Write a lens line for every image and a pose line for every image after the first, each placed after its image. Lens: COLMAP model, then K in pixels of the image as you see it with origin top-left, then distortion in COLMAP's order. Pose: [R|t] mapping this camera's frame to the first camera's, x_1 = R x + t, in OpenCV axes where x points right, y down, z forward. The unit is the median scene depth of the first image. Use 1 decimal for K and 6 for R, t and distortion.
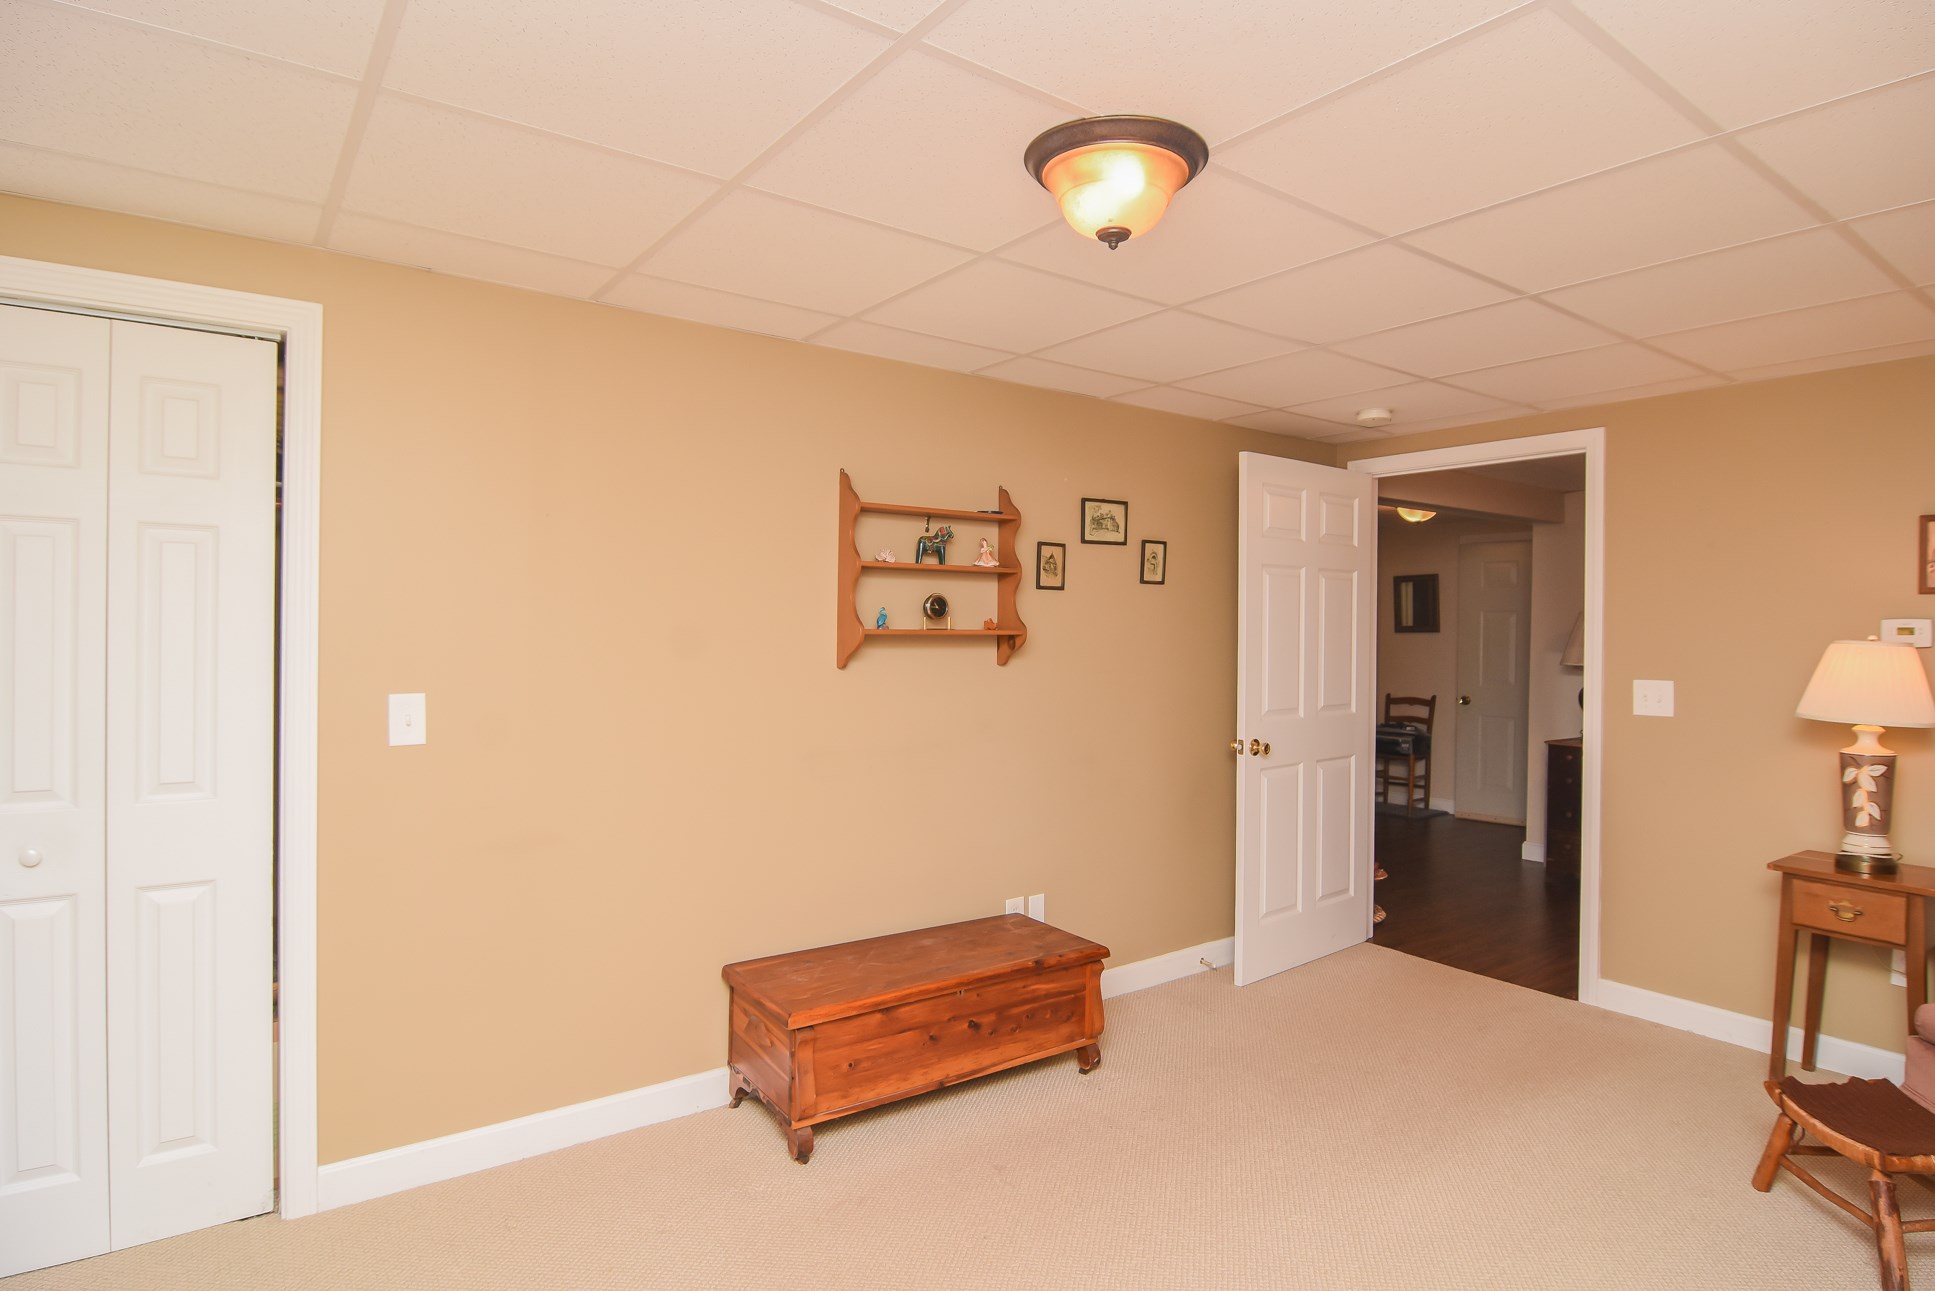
lens RADIAL K [[1036.6, 0, 962.9], [0, 1036.6, 638.7], [0, 0, 1]] dist [-0.003977, -0.013617]
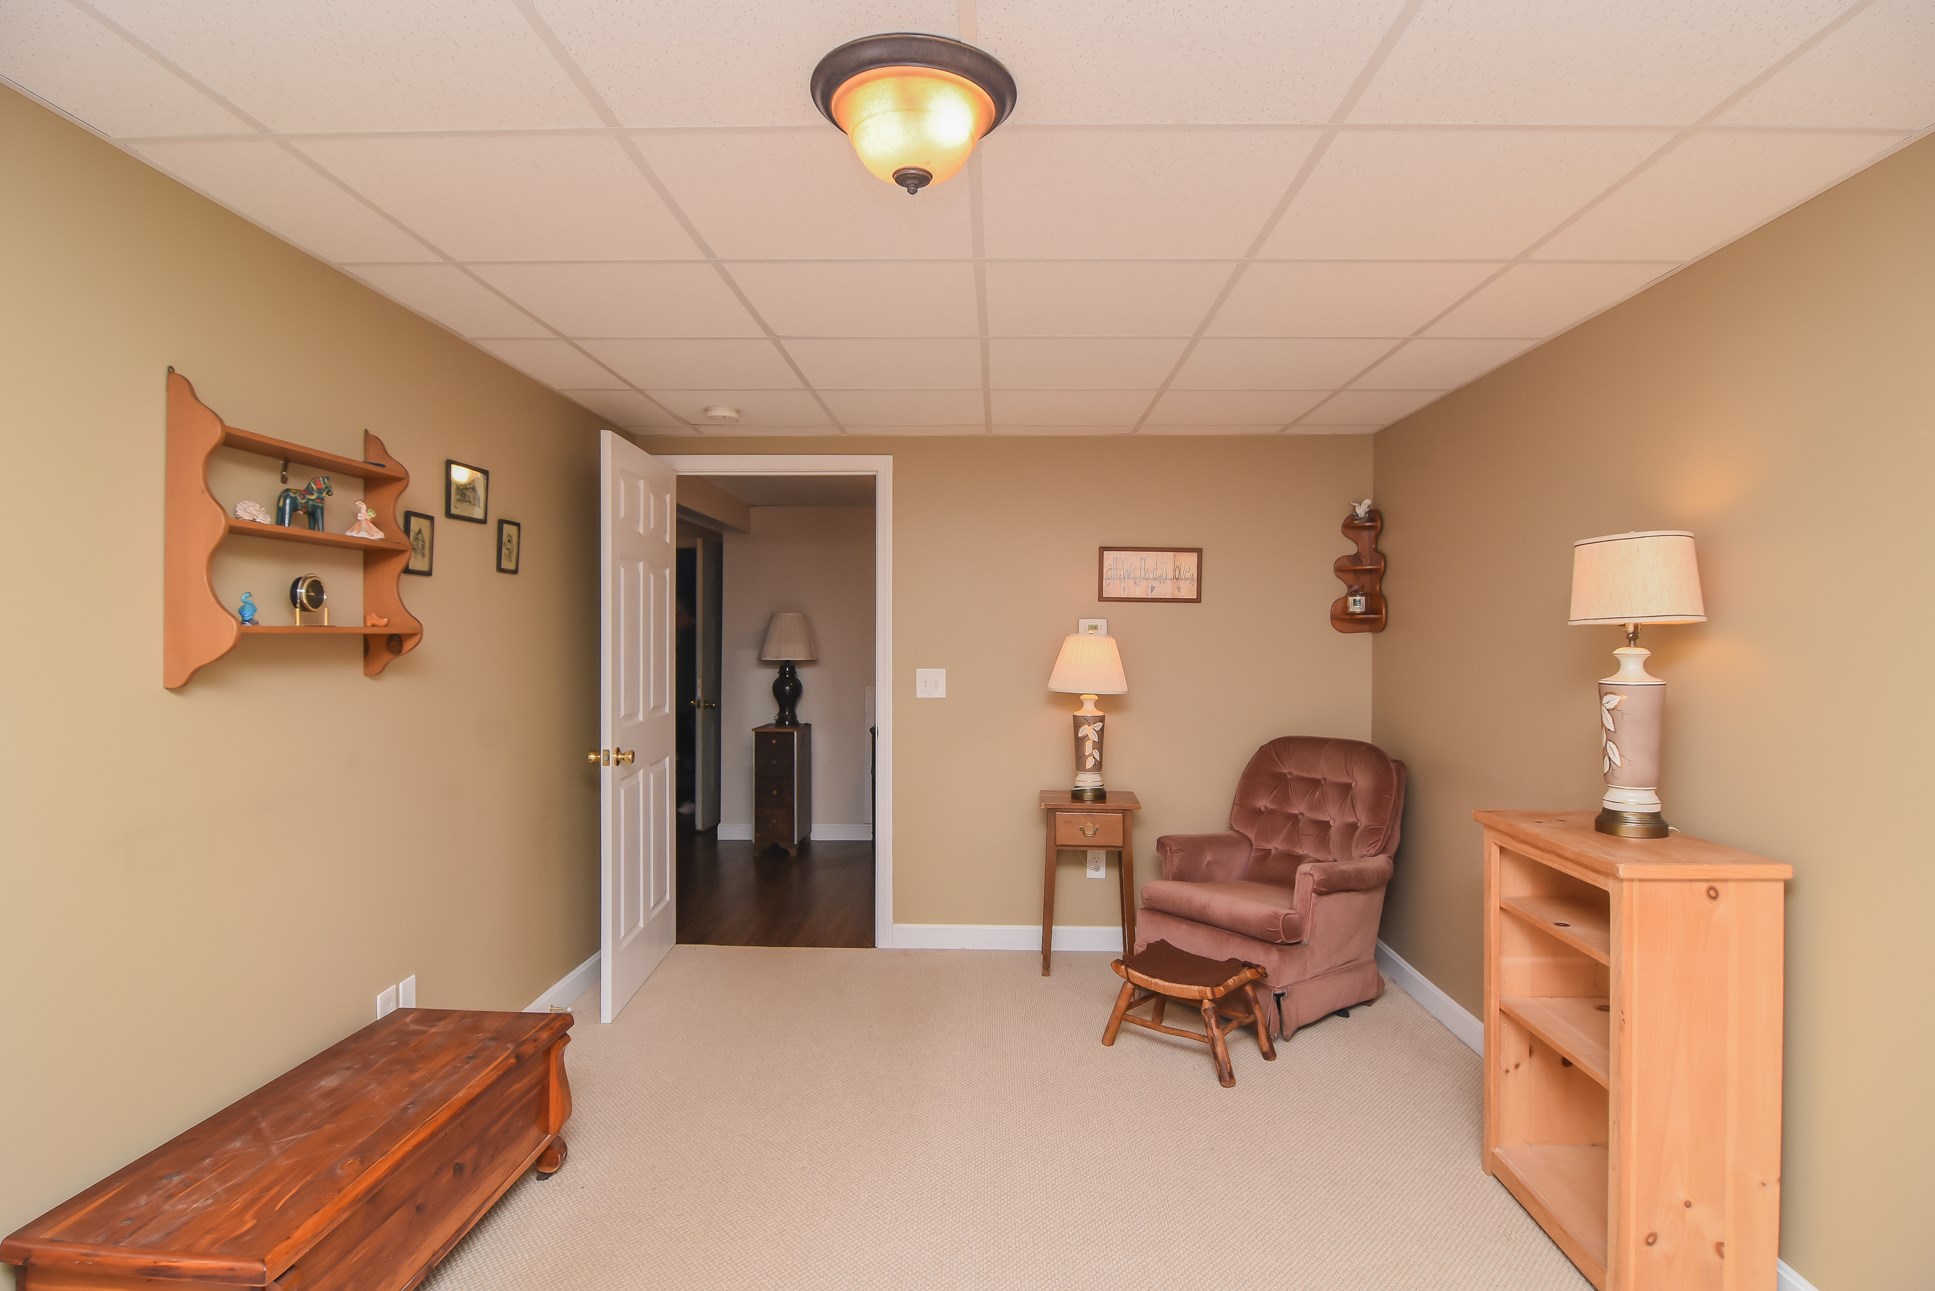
lens RADIAL K [[1036.6, 0, 962.9], [0, 1036.6, 638.7], [0, 0, 1]] dist [-0.003977, -0.013617]
pose [[0.611037, -0.009128, 0.791549, -0.316861], [0.010929, 0.999935, 0.003094, 0.001877], [-0.791526, 0.006760, 0.611098, 0.252701]]
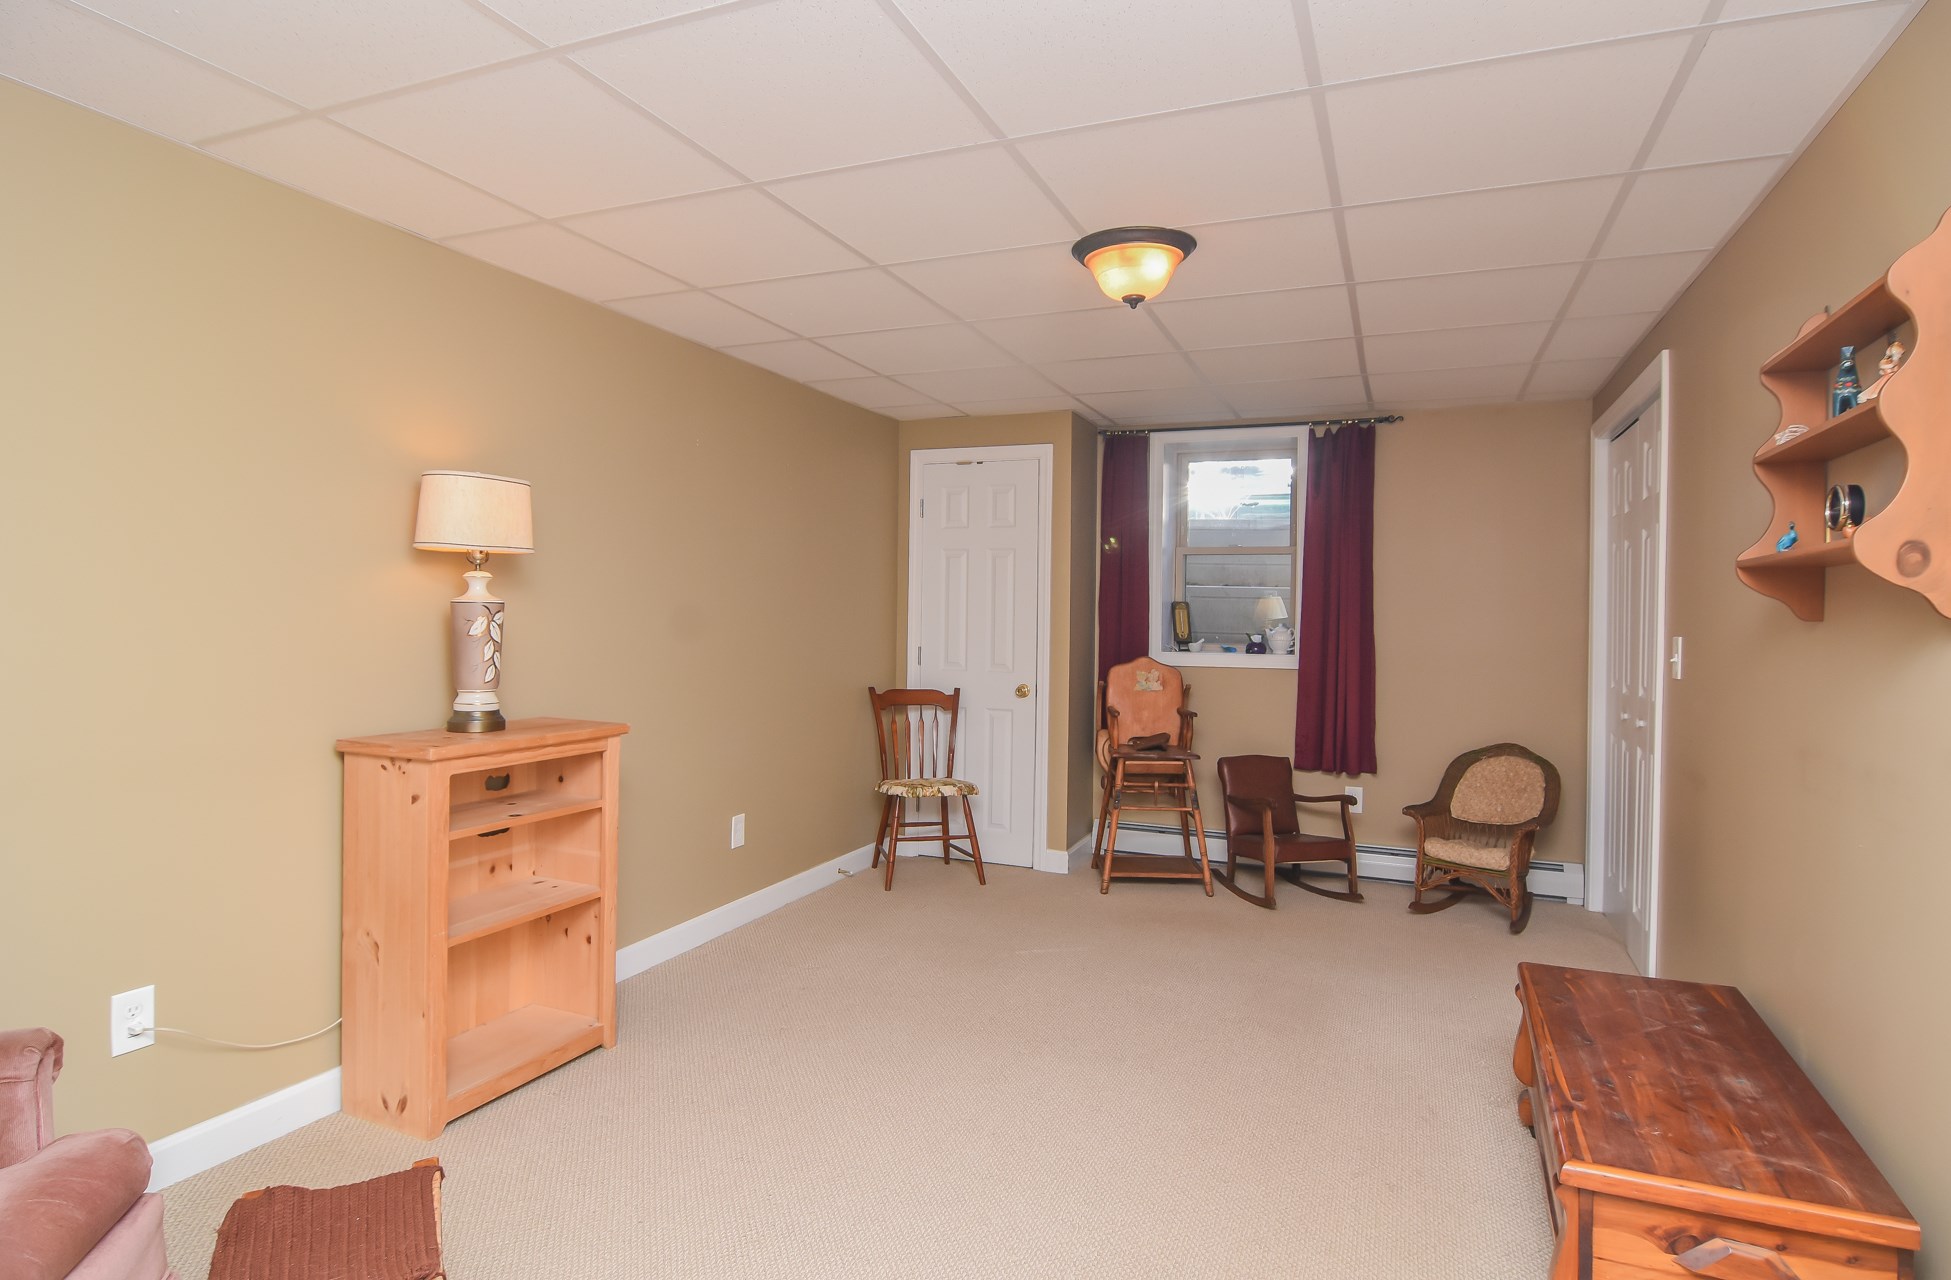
lens RADIAL K [[1059.7, 0, 971.1], [0, 1059.7, 621.2], [0, 0, 1]] dist [-0.036658, 0.000237]
pose [[-0.850608, -0.018143, -0.525487, 0.651008], [-0.026533, 0.999612, 0.008437, 0.038616], [0.525131, 0.021119, -0.850760, 1.271099]]
